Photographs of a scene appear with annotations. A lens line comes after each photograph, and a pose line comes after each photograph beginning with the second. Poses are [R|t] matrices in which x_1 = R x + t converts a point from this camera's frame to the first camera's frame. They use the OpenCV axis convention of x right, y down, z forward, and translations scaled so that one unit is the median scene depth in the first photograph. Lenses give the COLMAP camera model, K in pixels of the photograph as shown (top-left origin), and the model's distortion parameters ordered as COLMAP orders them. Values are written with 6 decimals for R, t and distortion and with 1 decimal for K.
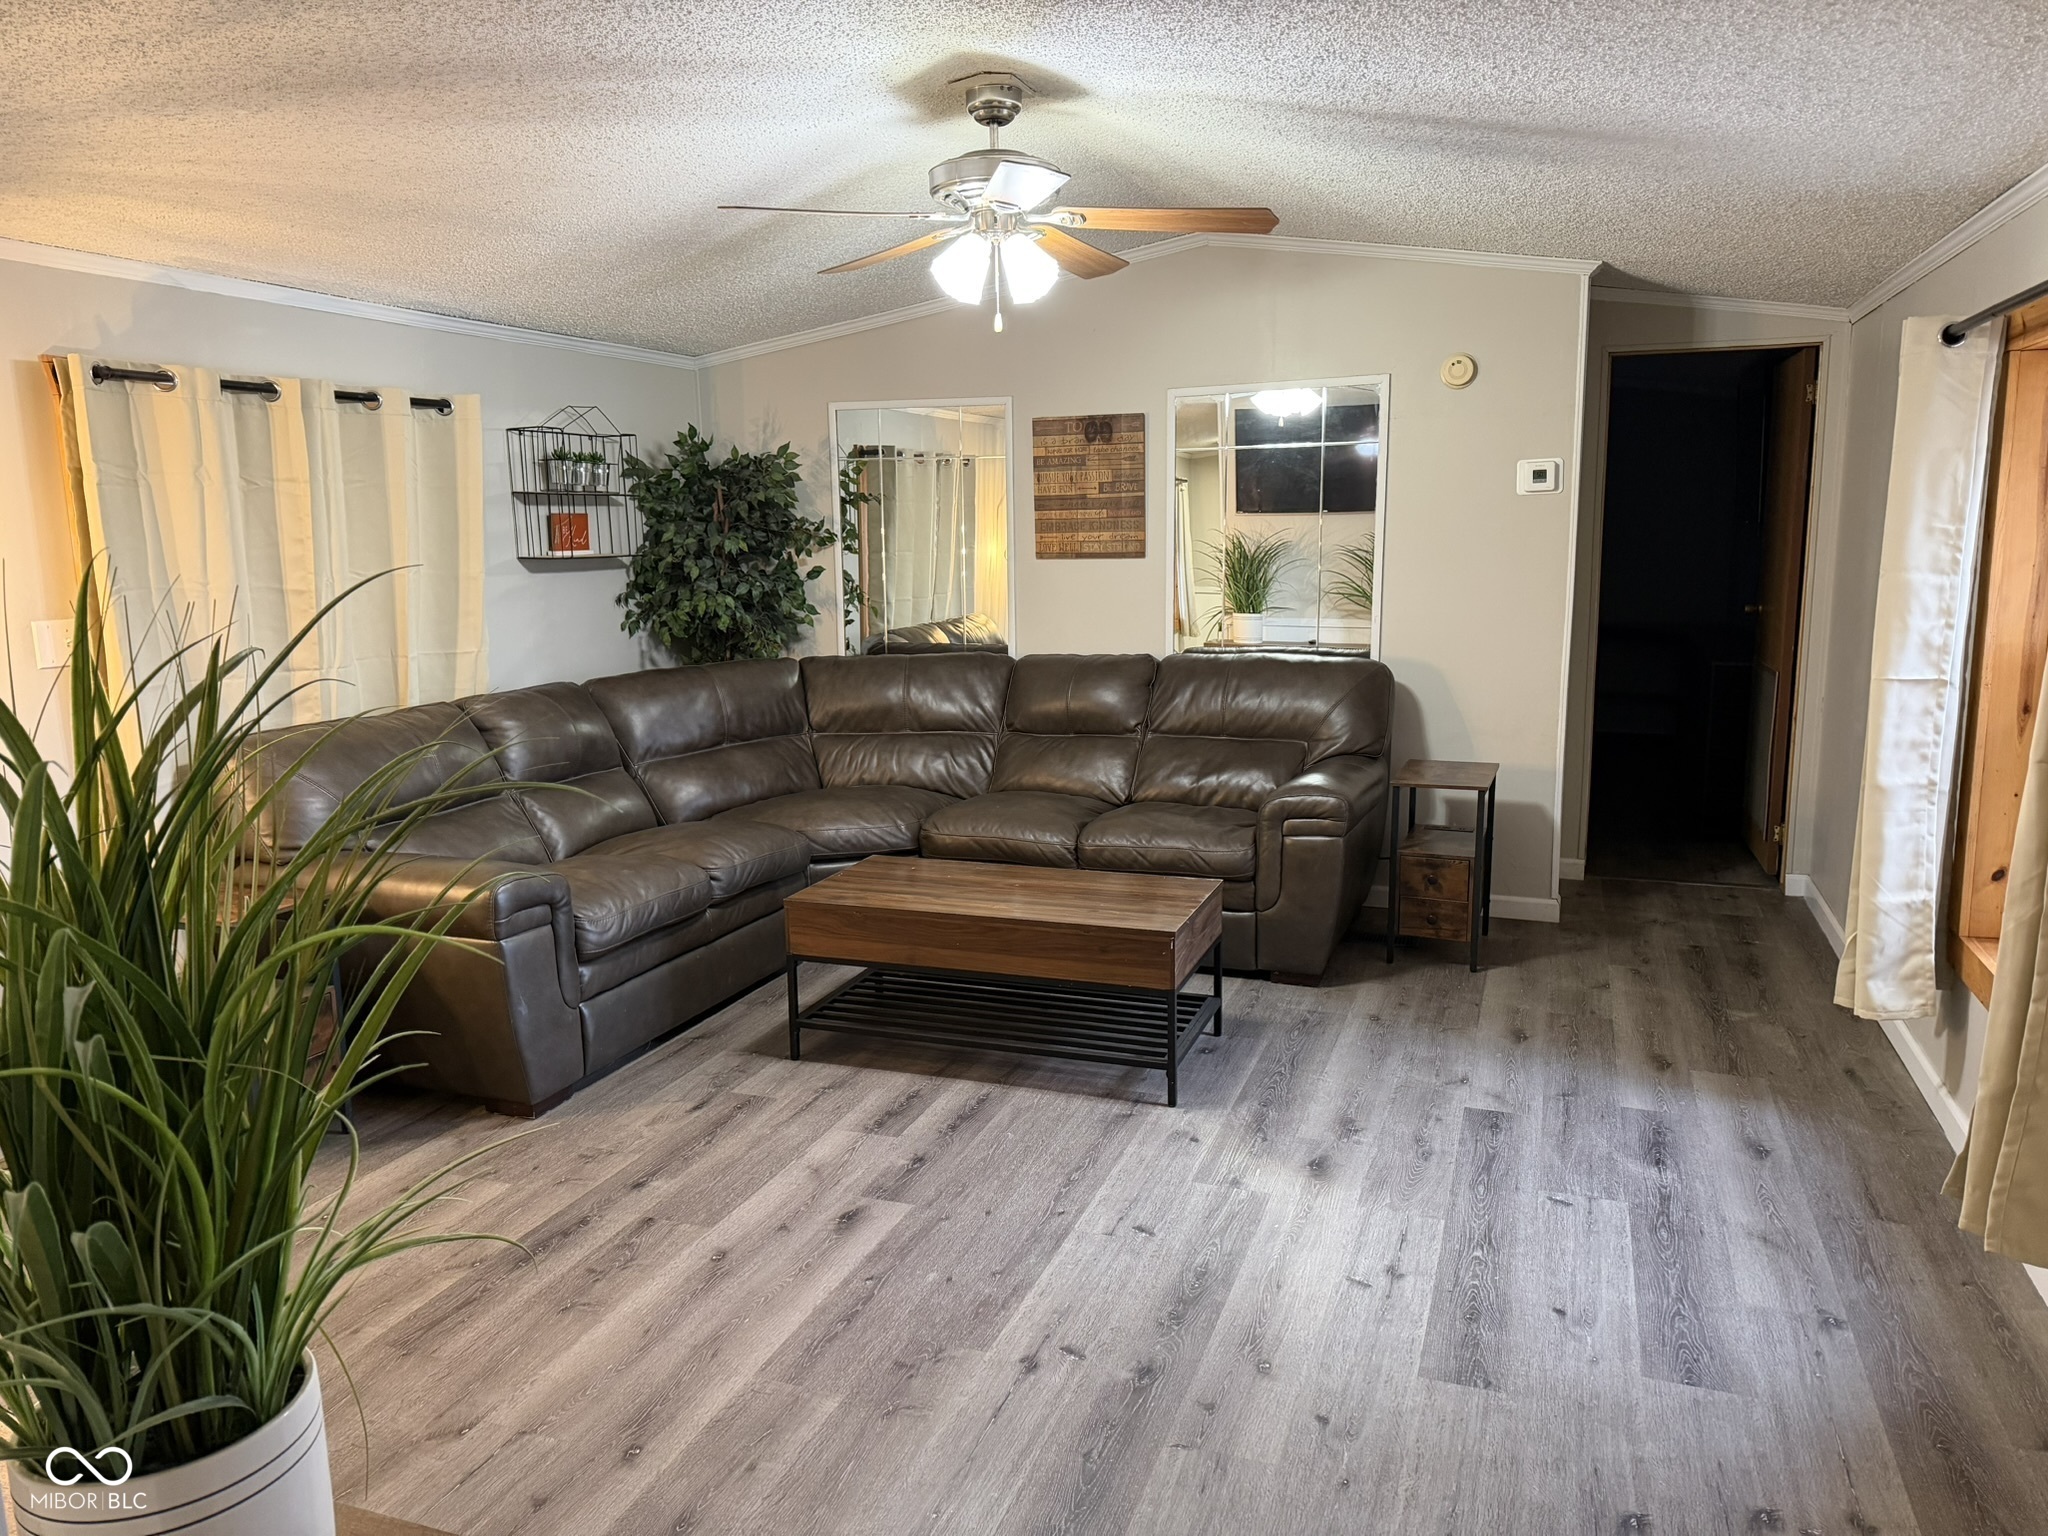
lens RADIAL K [[1448.9, 0, 1022.2], [0, 1448.9, 764.0], [0, 0, 1]] dist [0.204445, -0.344632]
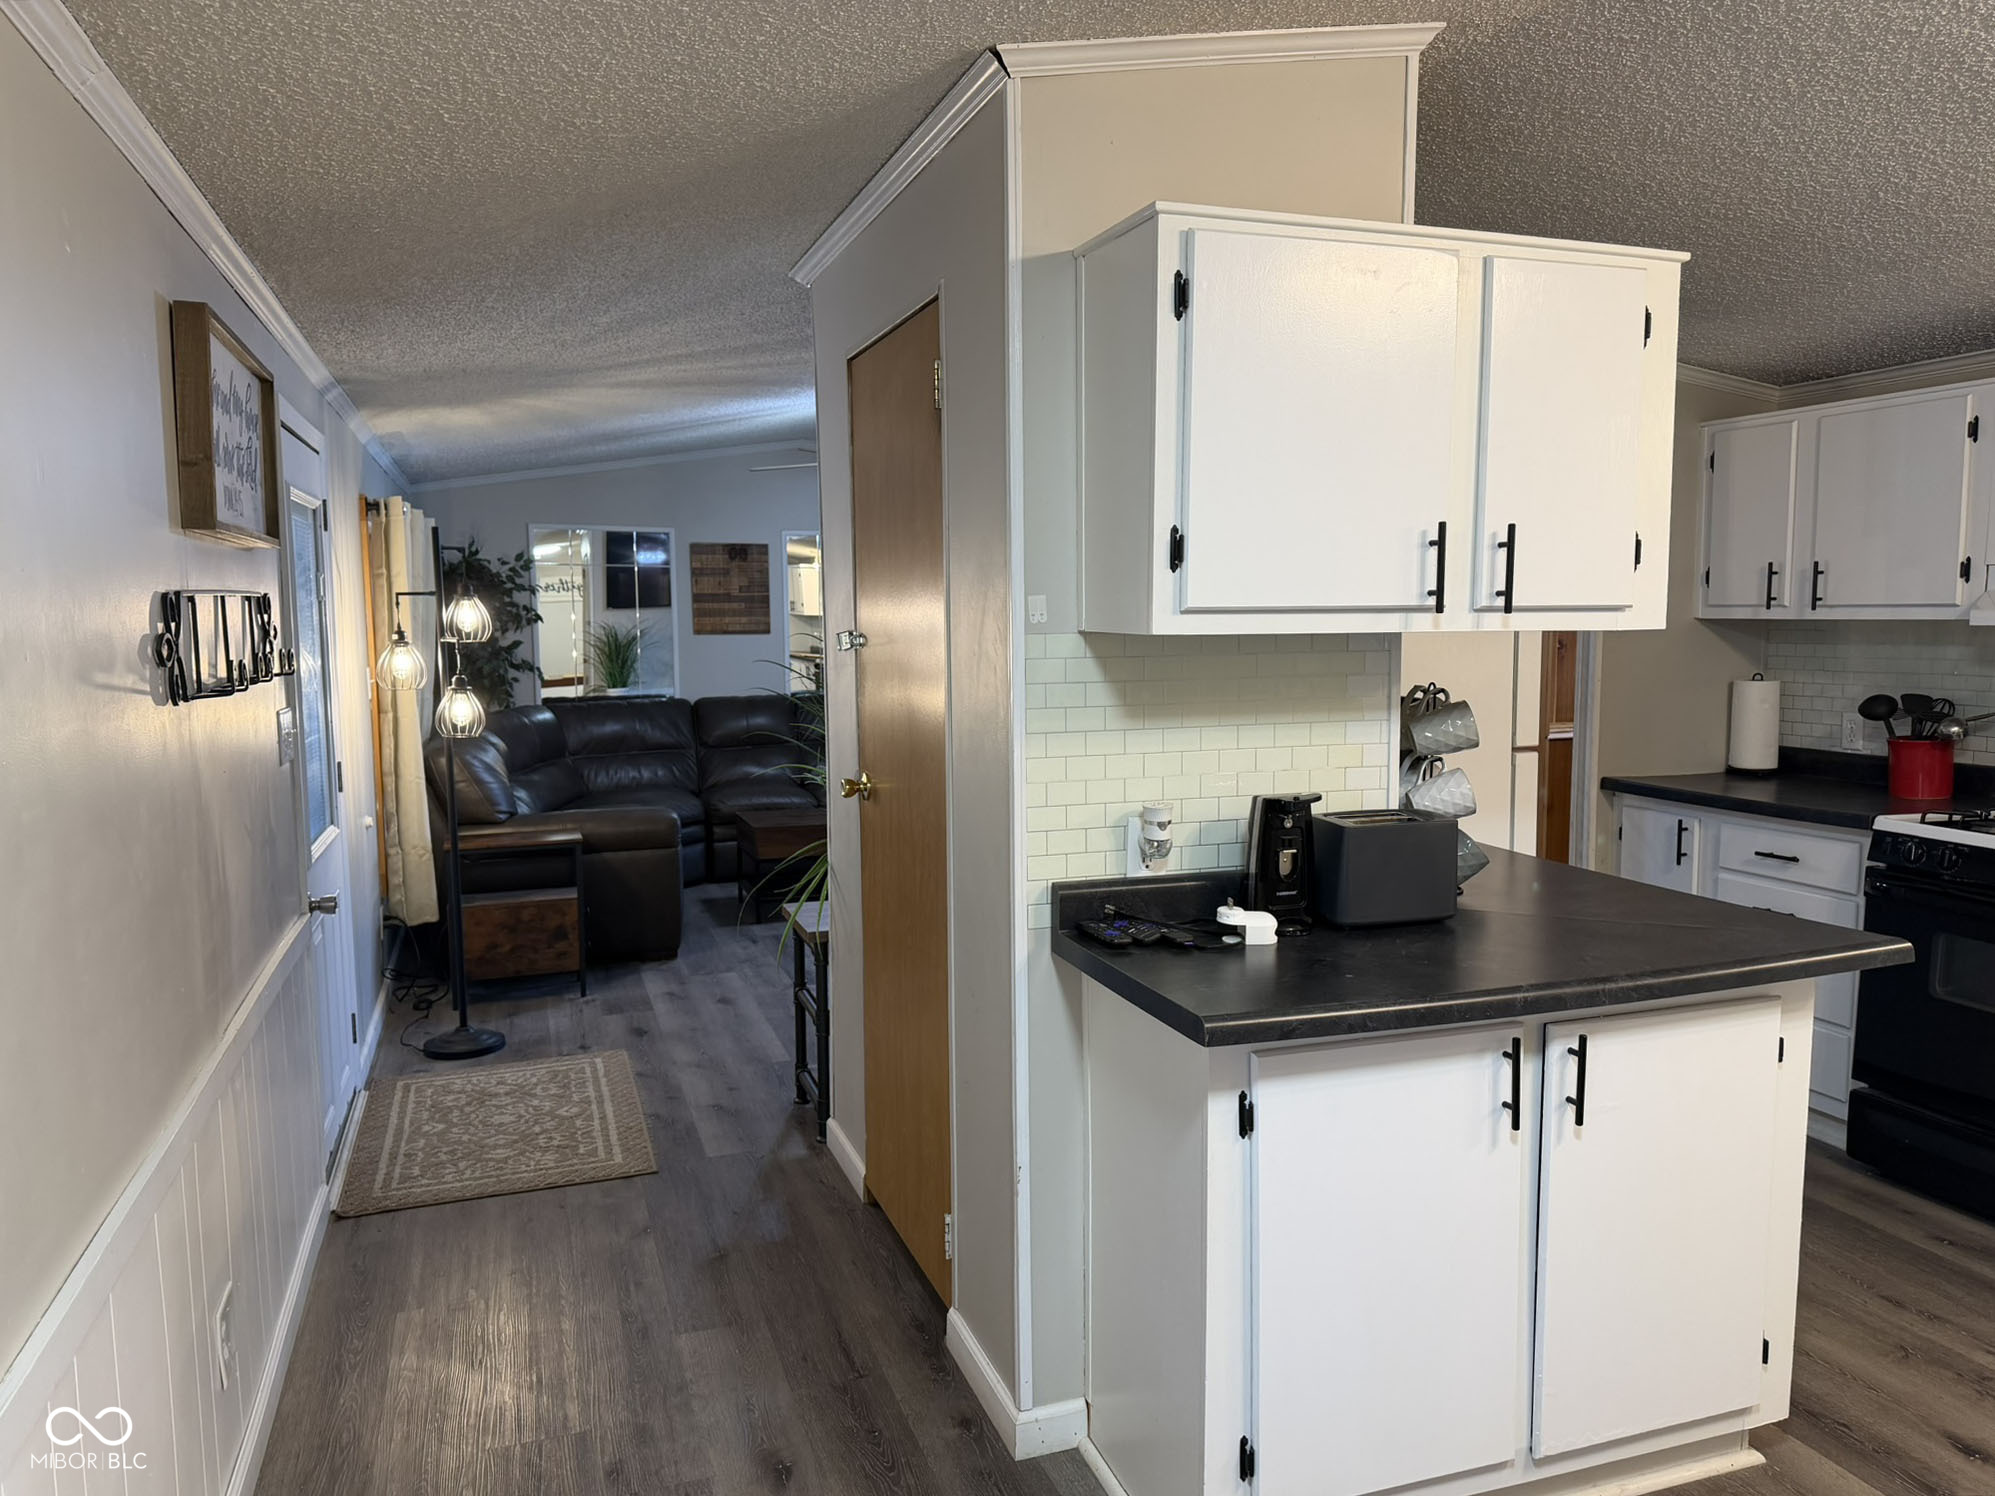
lens RADIAL K [[1434.5, 0, 996.1], [0, 1434.5, 757.7], [0, 0, 1]] dist [0.095616, -0.131400]
pose [[0.779225, -0.053808, 0.624430, -0.827402], [0.096842, 0.994679, -0.035135, 0.081896], [-0.619218, 0.087849, 0.780290, -0.411979]]
